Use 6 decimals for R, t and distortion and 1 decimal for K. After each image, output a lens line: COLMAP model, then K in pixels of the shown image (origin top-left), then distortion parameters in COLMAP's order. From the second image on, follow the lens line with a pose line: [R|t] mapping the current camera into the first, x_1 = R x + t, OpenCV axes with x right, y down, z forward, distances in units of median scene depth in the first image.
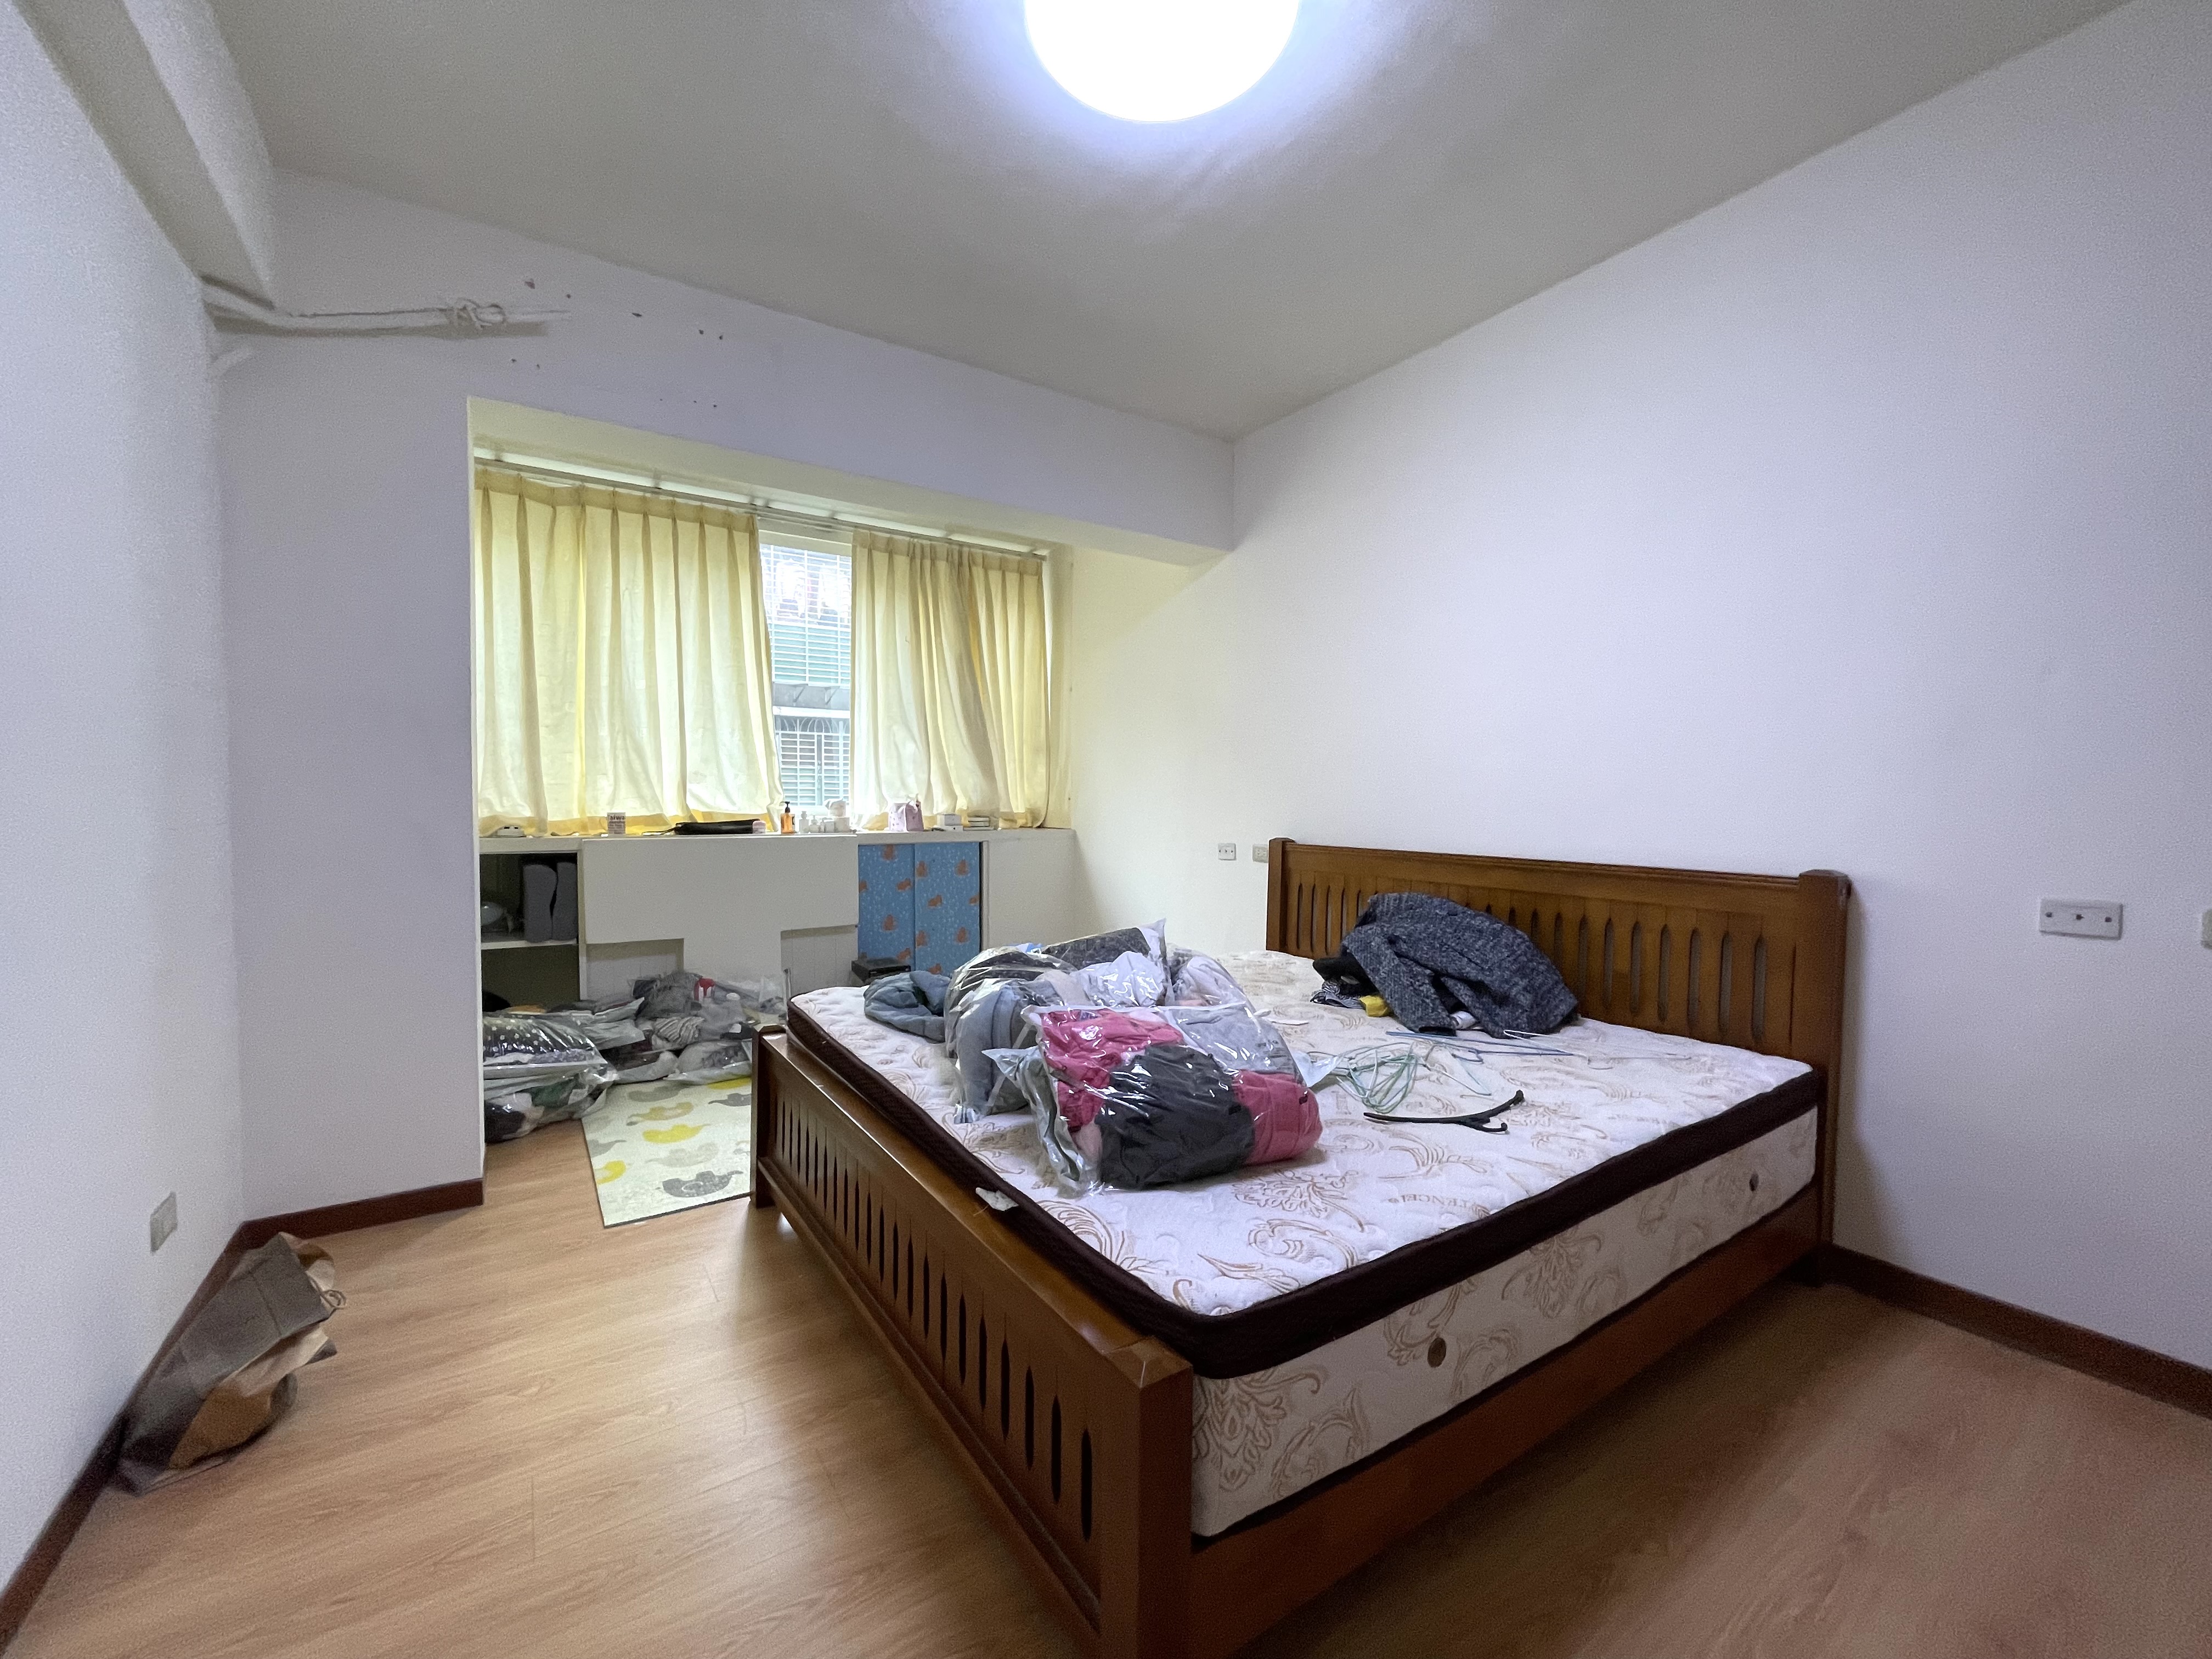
lens RADIAL K [[903.3, 0, 1106.0], [0, 903.3, 829.5], [0, 0, 1]] dist [0.000316, 0.000032]
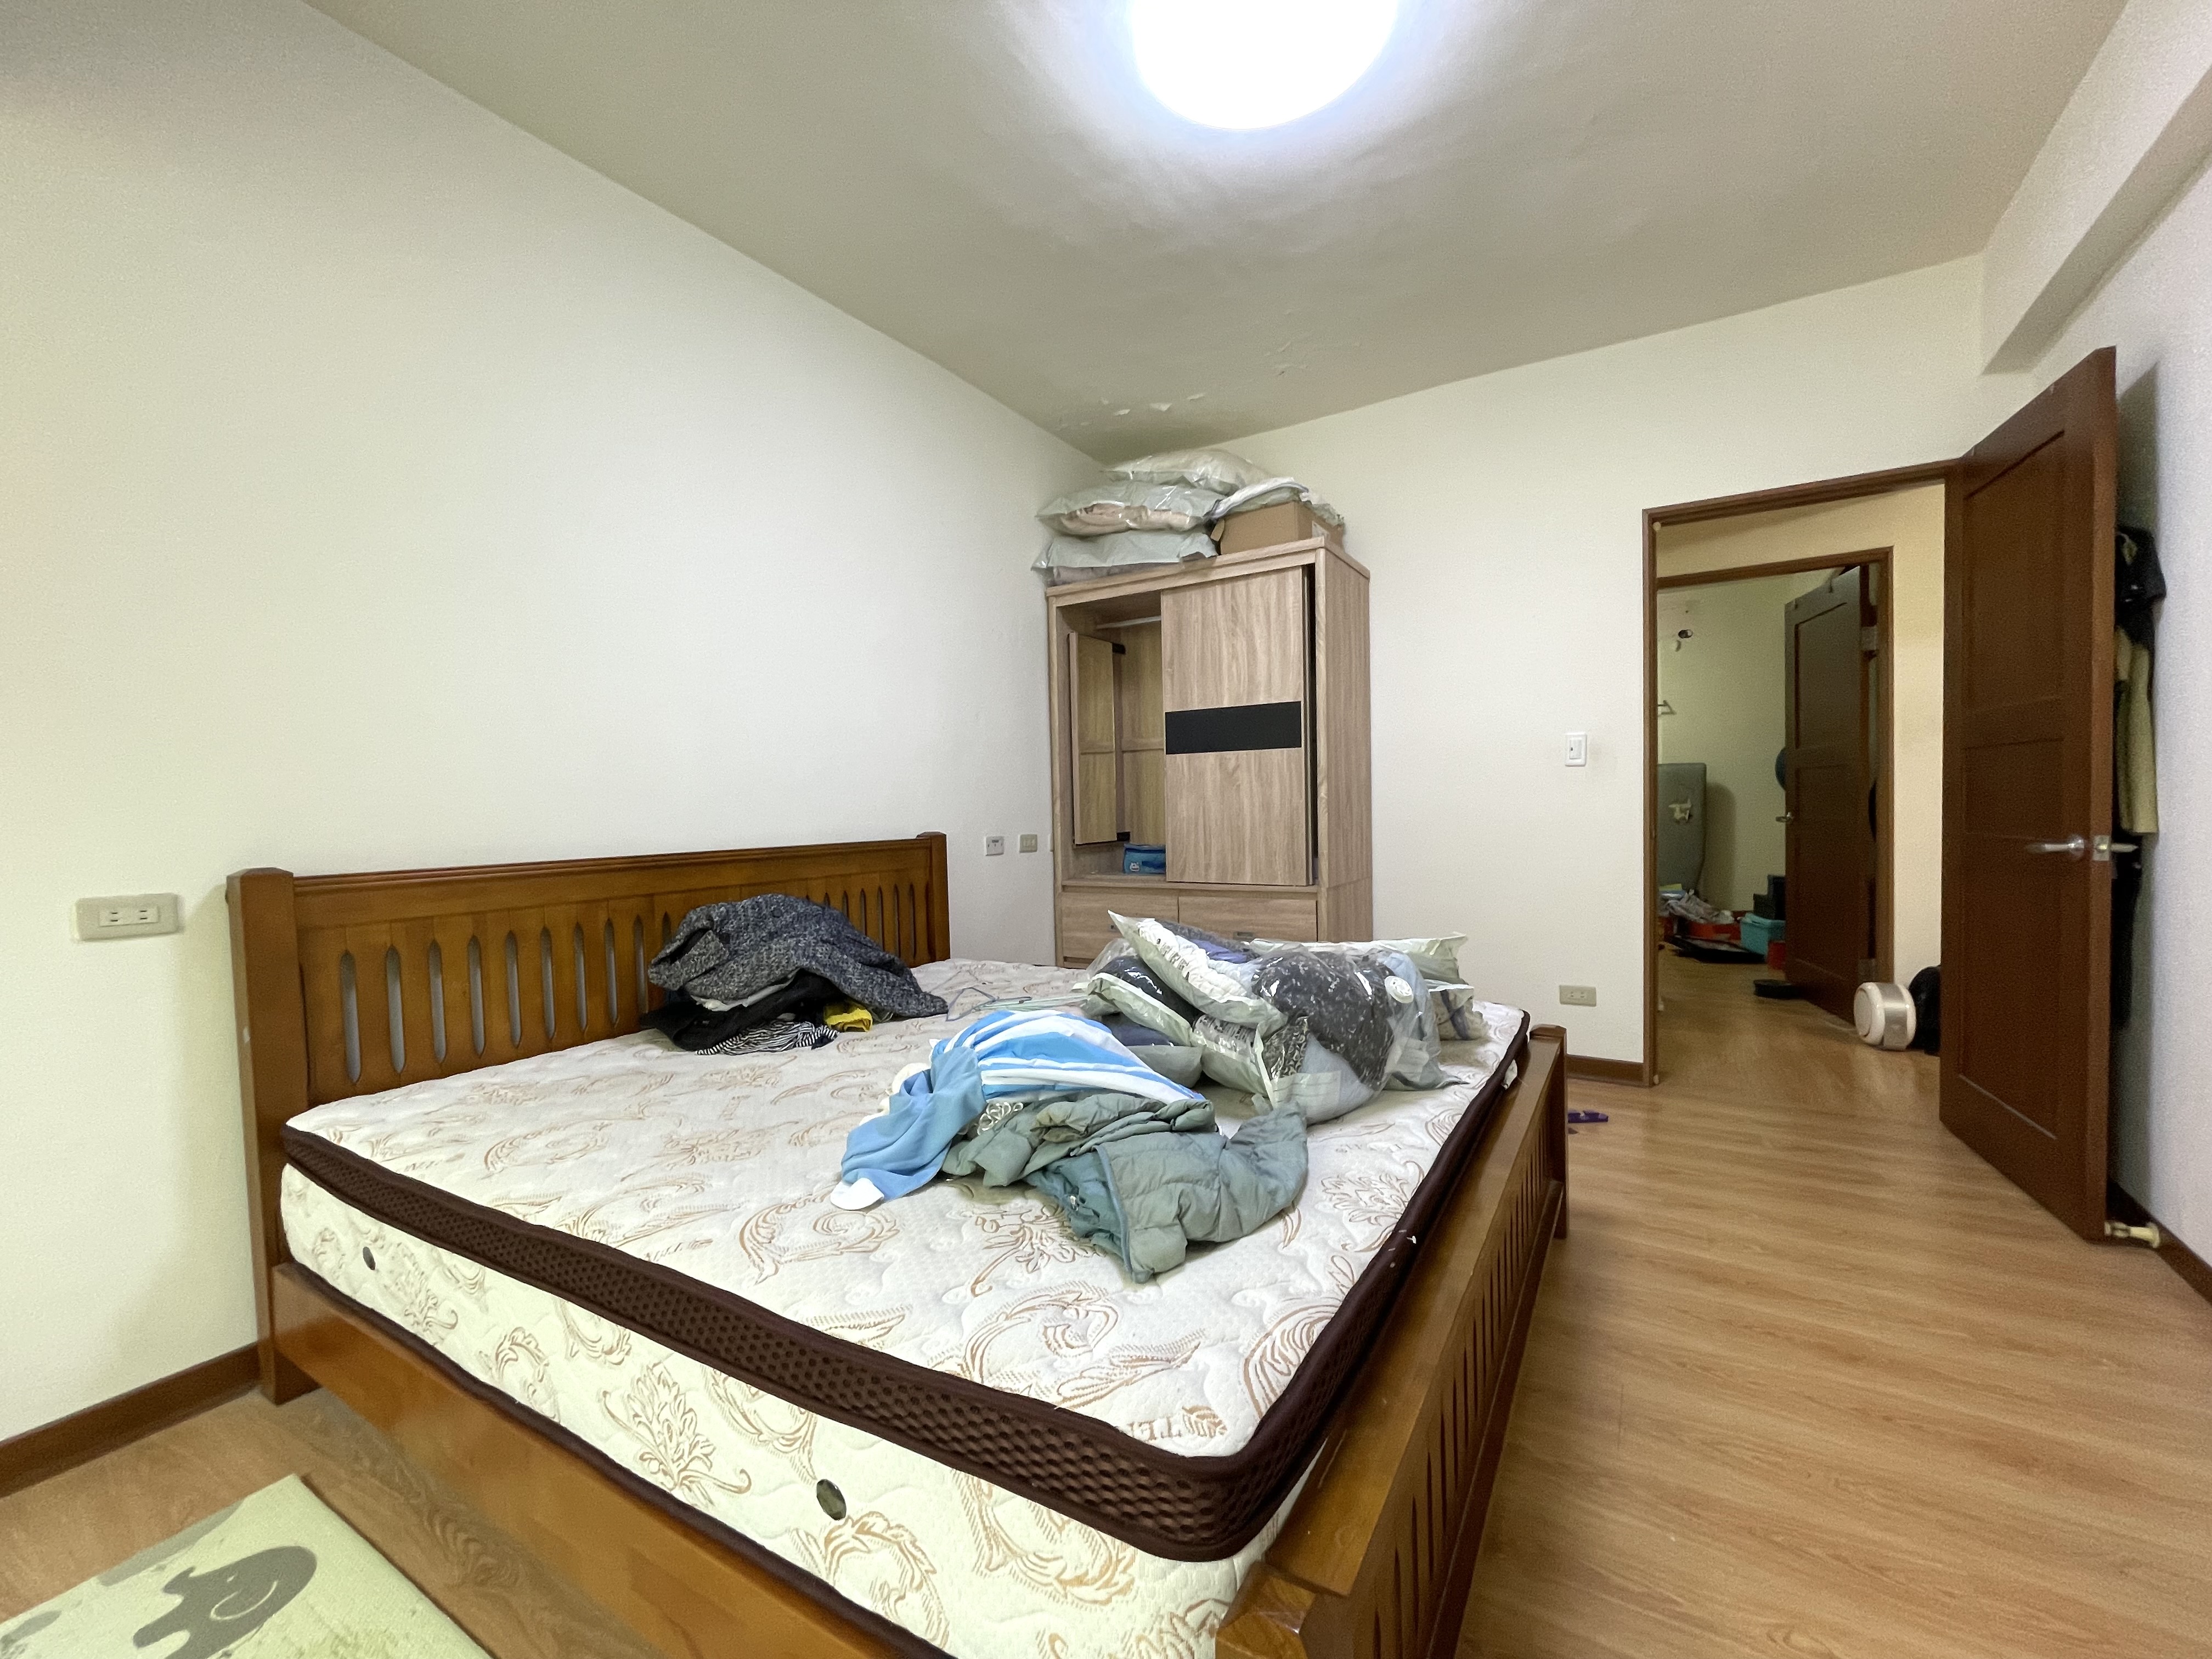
lens RADIAL K [[903.3, 0, 1106.0], [0, 903.3, 829.5], [0, 0, 1]] dist [0.000316, 0.000032]
pose [[-0.424107, -0.034039, 0.904972, -0.673643], [0.043326, 0.997386, 0.057820, -0.031134], [-0.904575, 0.063731, -0.421524, 1.323762]]
